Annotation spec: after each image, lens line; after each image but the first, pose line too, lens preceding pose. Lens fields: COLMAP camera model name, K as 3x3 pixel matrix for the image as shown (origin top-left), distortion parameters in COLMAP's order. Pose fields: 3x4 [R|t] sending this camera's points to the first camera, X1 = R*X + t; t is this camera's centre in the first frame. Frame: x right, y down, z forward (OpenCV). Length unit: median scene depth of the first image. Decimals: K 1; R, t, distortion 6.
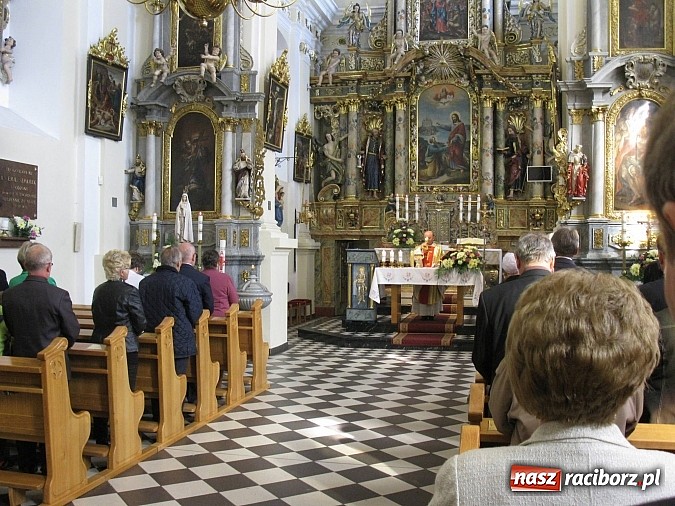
lens RADIAL K [[703.8, 0, 337.5], [0, 703.8, 253.0], [0, 0, 1]] dist [-0.192931, 0.208938]
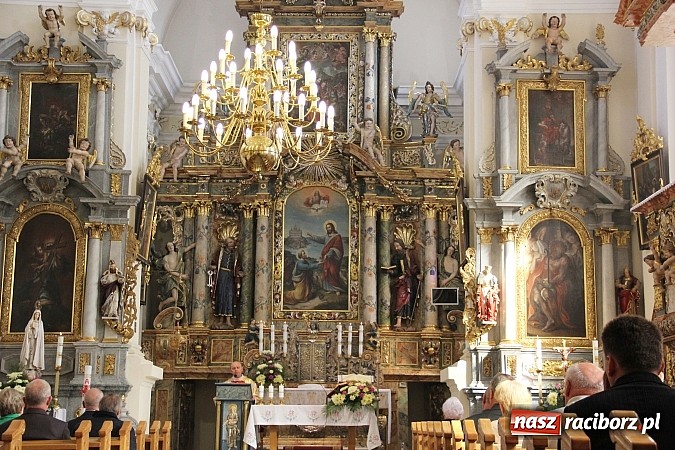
lens RADIAL K [[990.0, 0, 337.5], [0, 990.0, 225.0], [0, 0, 1]] dist [0.143860, 0.027487]
pose [[0.979394, 0.040488, 0.197859, -0.060176], [-0.003108, 0.982605, -0.185684, 0.020232], [-0.201935, 0.181243, 0.962483, -0.137294]]
